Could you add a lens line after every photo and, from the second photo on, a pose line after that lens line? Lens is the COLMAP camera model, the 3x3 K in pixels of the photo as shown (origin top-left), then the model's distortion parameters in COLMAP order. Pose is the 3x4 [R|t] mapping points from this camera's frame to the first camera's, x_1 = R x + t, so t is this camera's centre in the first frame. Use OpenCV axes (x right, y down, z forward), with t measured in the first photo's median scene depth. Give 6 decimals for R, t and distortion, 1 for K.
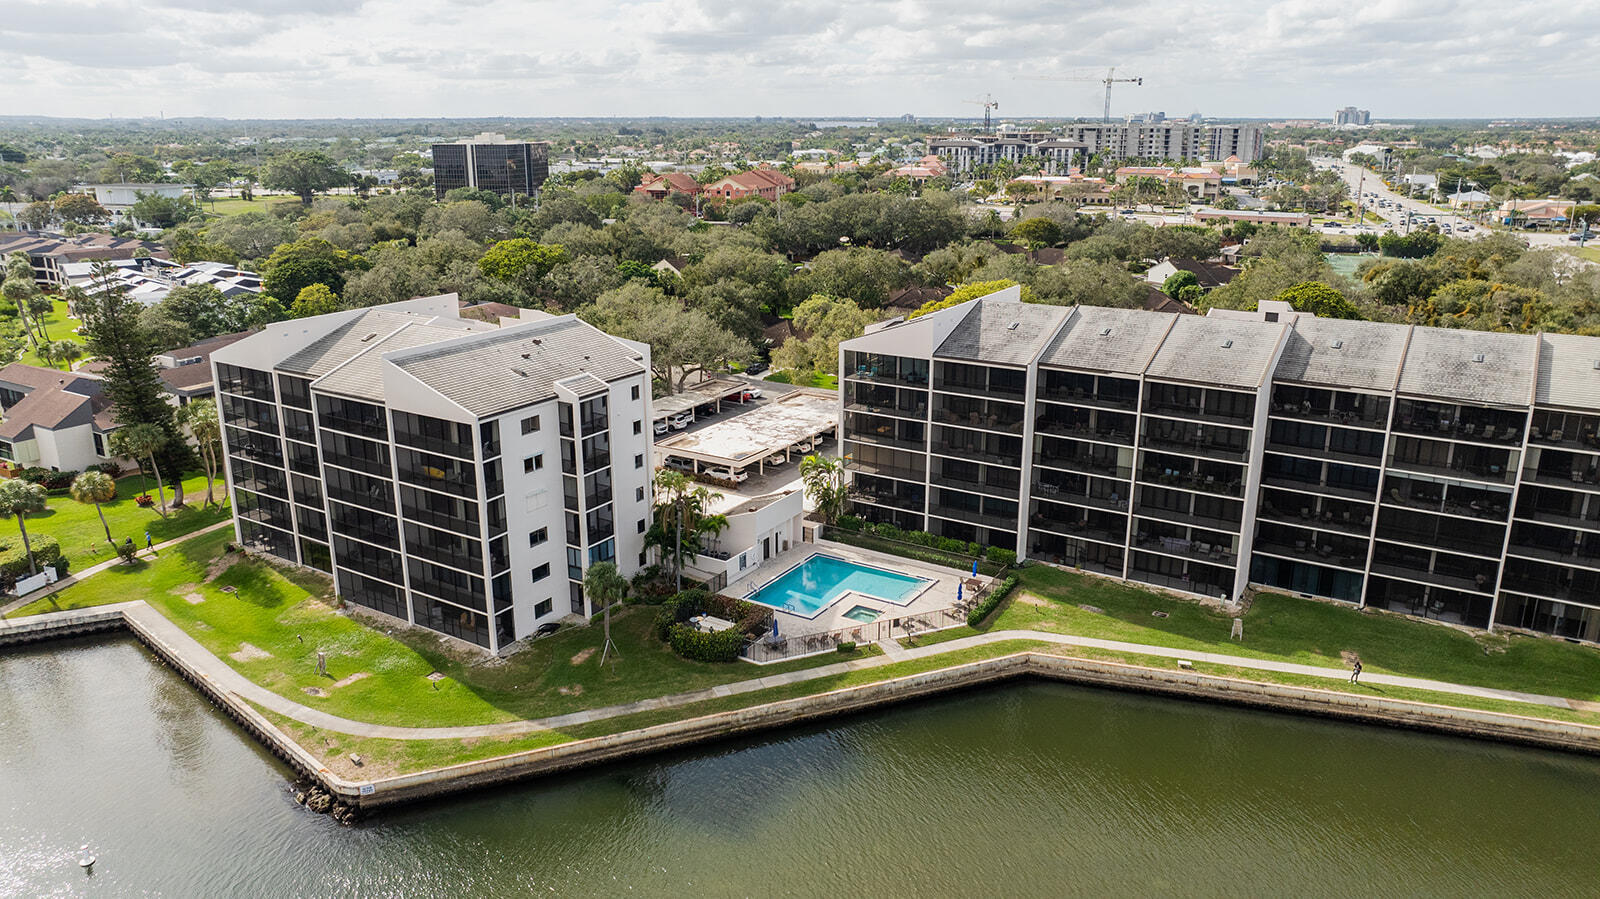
lens RADIAL K [[1134.3, 0, 802.9], [0, 1134.3, 434.2], [0, 0, 1]] dist [-0.027072, 0.034030]
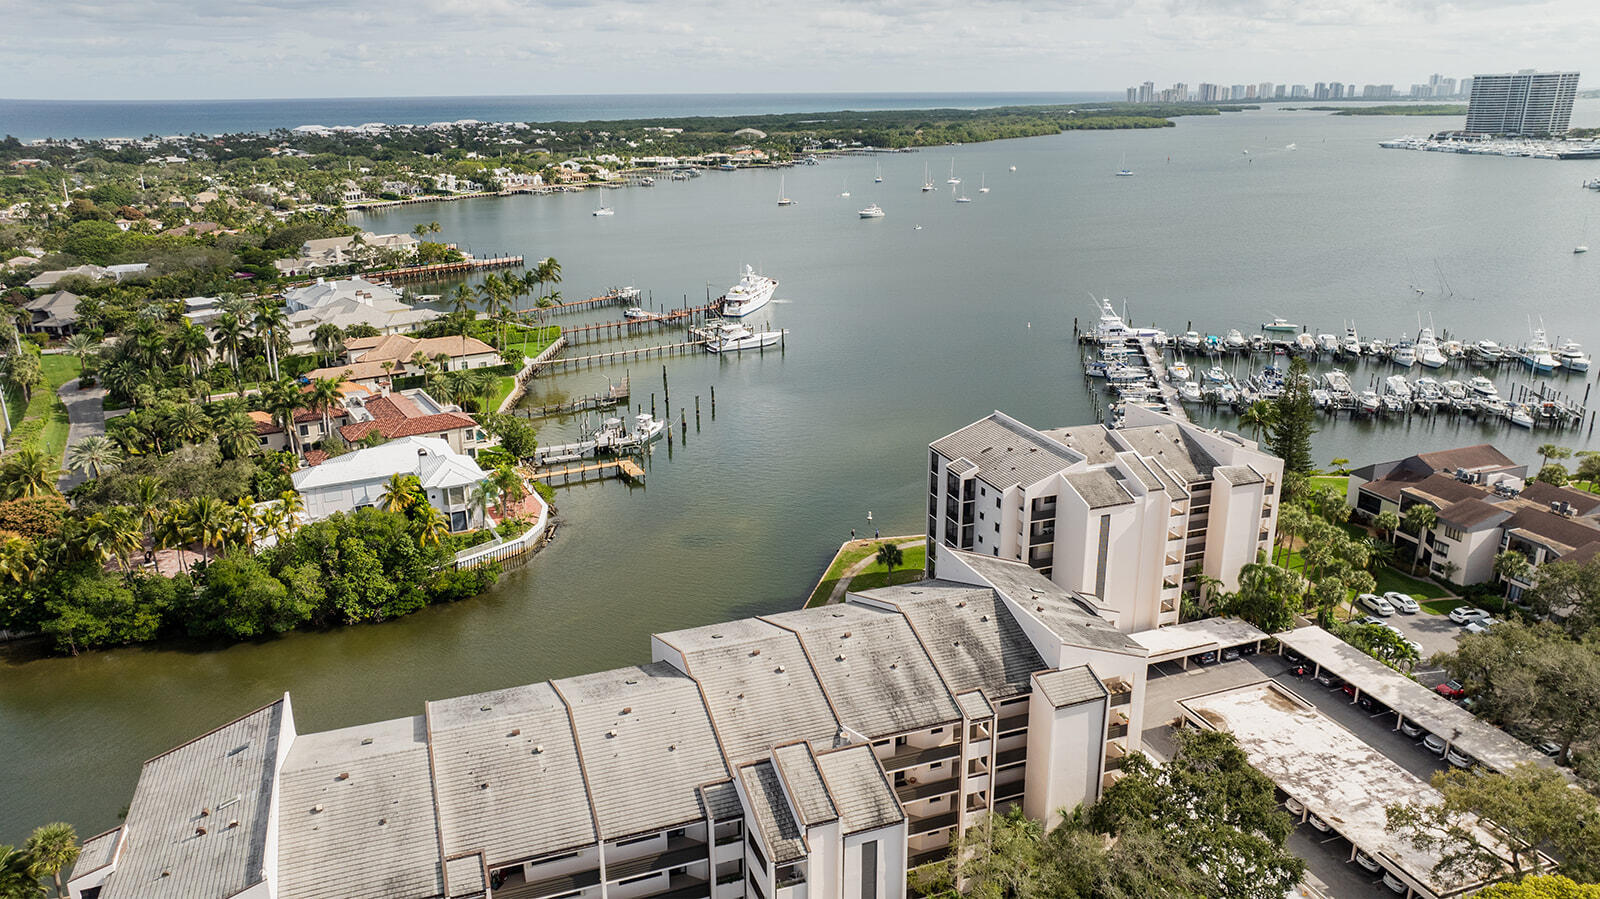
lens RADIAL K [[1134.3, 0, 795.0], [0, 1134.3, 453.2], [0, 0, 1]] dist [-0.027072, 0.034030]
pose [[-0.611715, 0.250613, -0.750332, 1.105368], [-0.202777, 0.867129, 0.454939, -0.710417], [0.764648, 0.430443, -0.479617, 1.482926]]
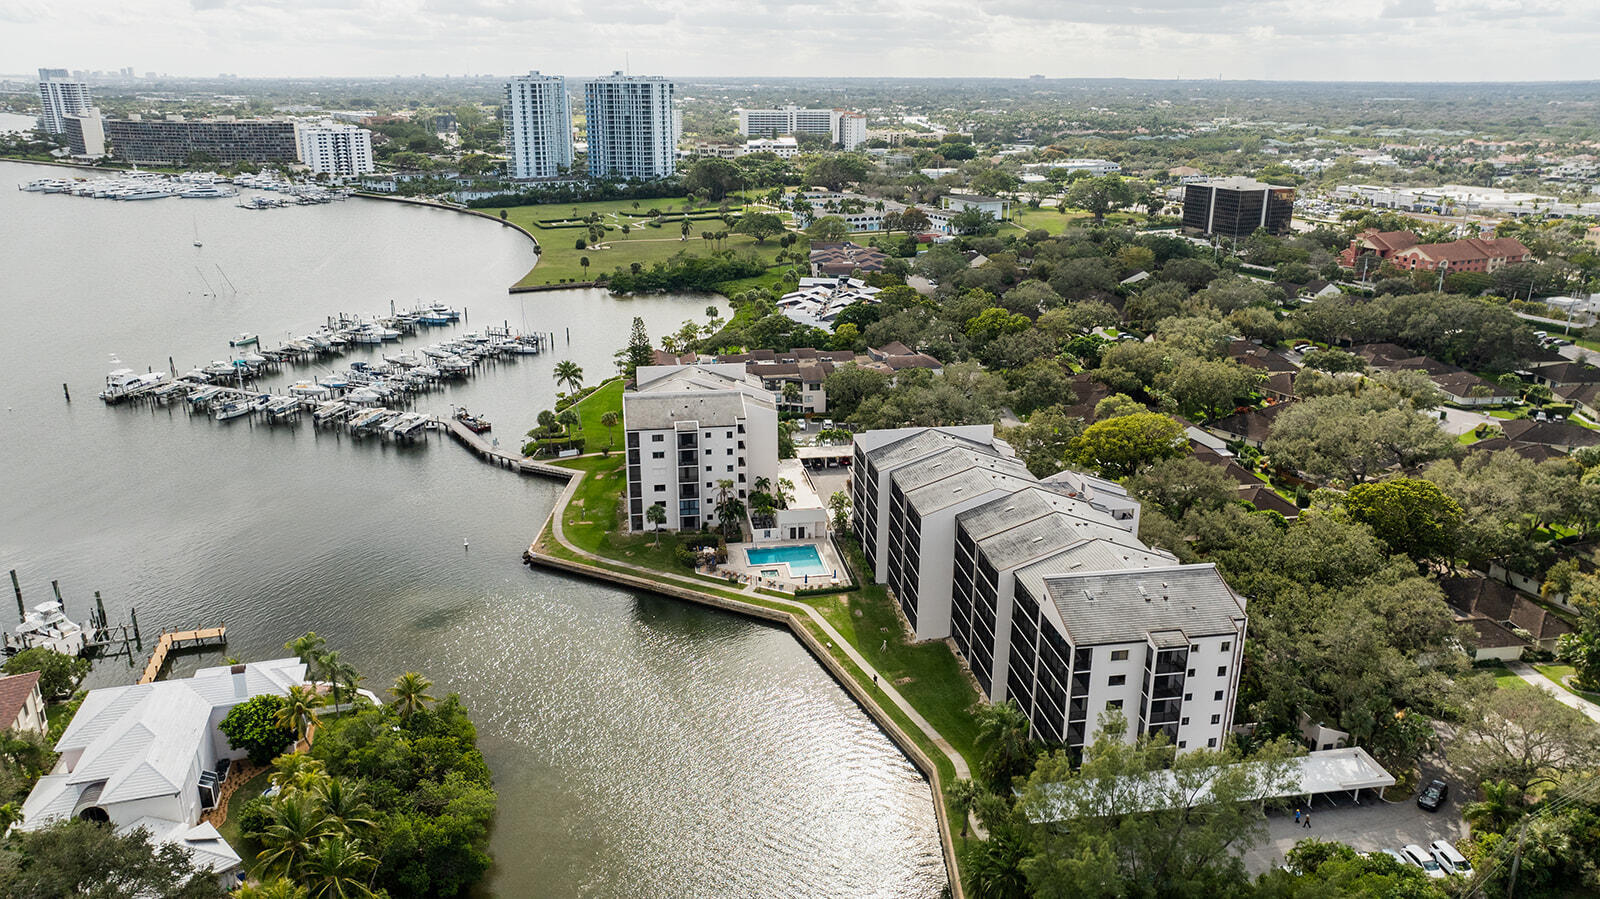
lens RADIAL K [[1134.3, 0, 799.2], [0, 1134.3, 442.9], [0, 0, 1]] dist [-0.027072, 0.034030]
pose [[0.656836, 0.237704, -0.715586, 1.391931], [-0.208369, 0.969276, 0.130713, -0.314466], [0.724671, 0.063249, 0.686186, -0.298669]]
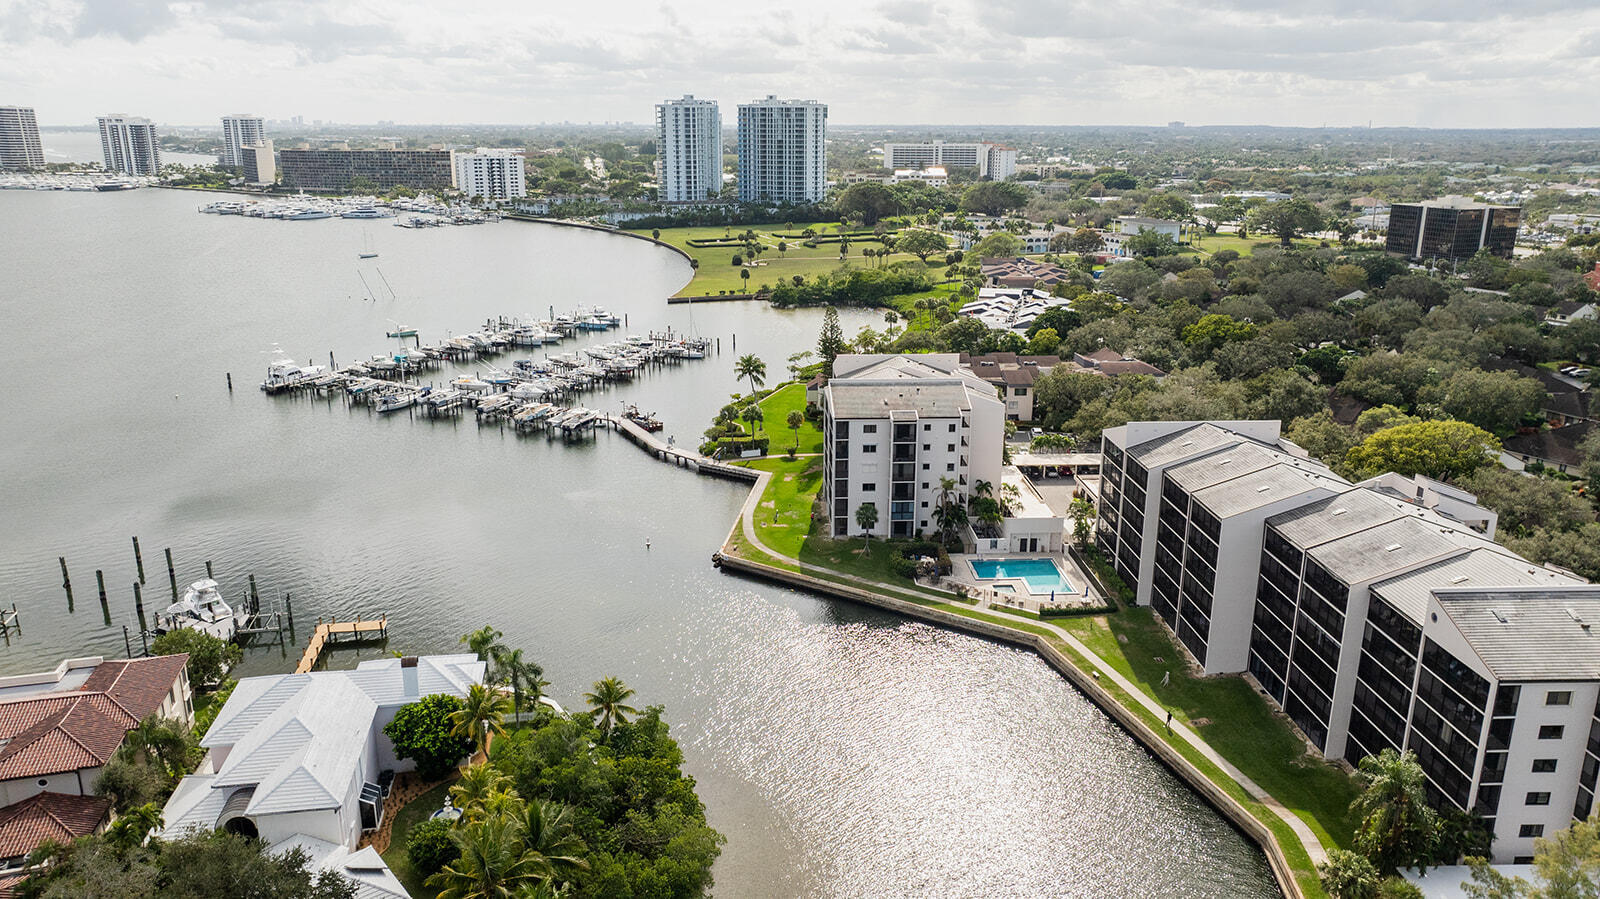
lens RADIAL K [[1134.3, 0, 802.2], [0, 1134.3, 440.3], [0, 0, 1]] dist [-0.027072, 0.034030]
pose [[0.571872, 0.225508, -0.788738, 1.109055], [-0.226505, 0.967504, 0.112392, -0.163269], [0.788452, 0.114380, 0.604367, -0.238827]]
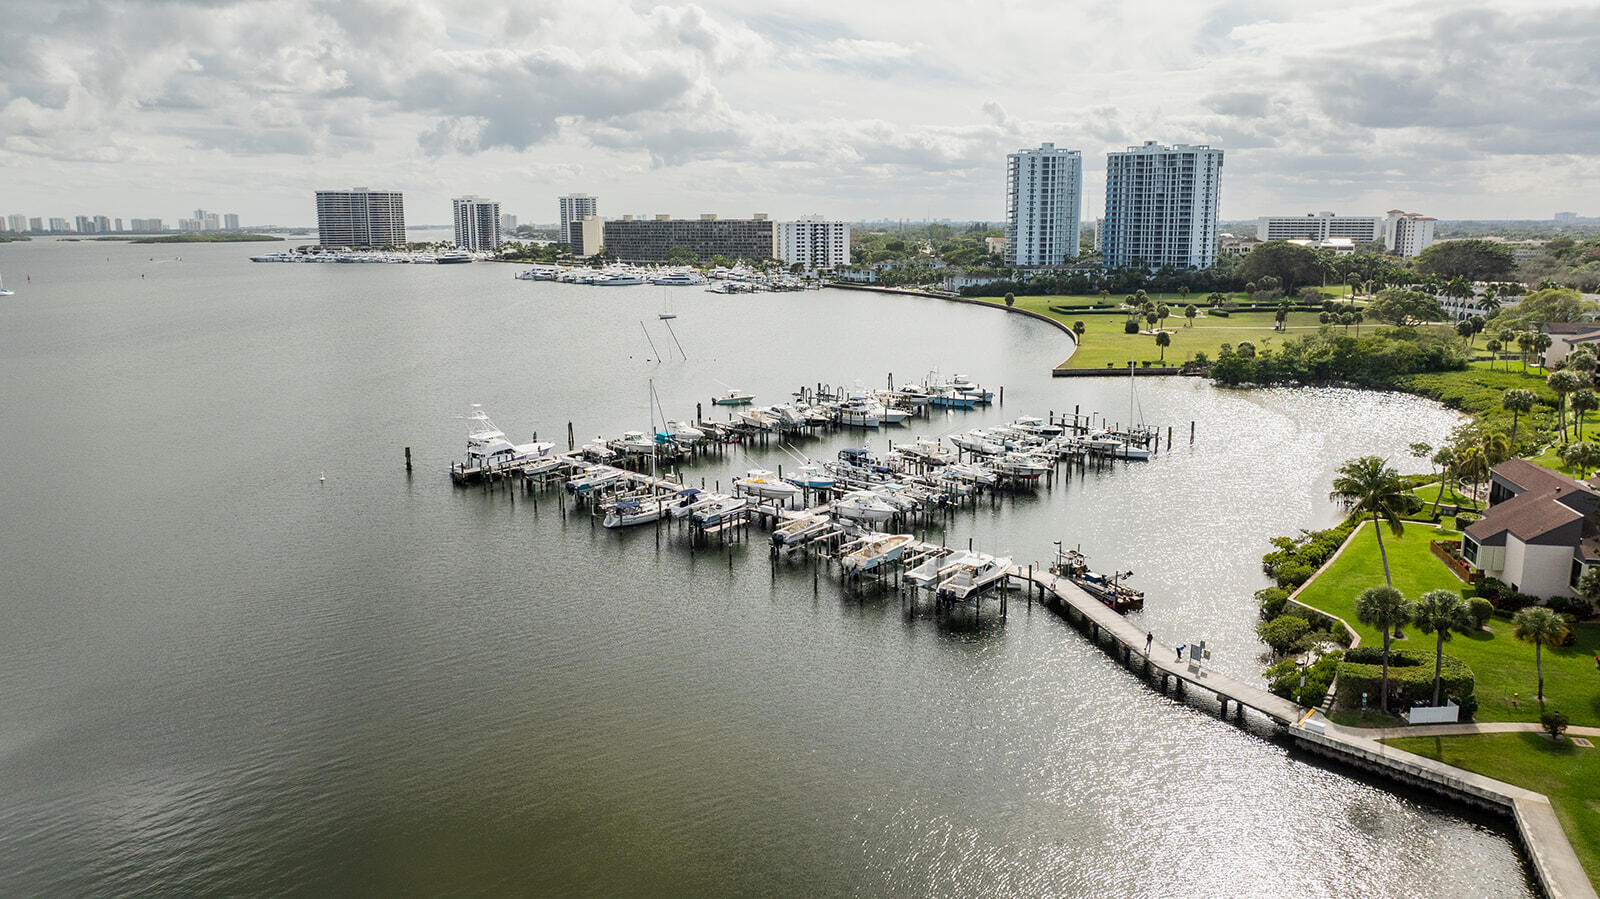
lens RADIAL K [[1134.3, 0, 806.1], [0, 1134.3, 431.0], [0, 0, 1]] dist [-0.027072, 0.034030]
pose [[0.335380, 0.171578, -0.926327, -0.099218], [-0.251723, 0.963846, 0.087391, -0.028719], [0.907831, 0.203868, 0.366444, 0.234975]]
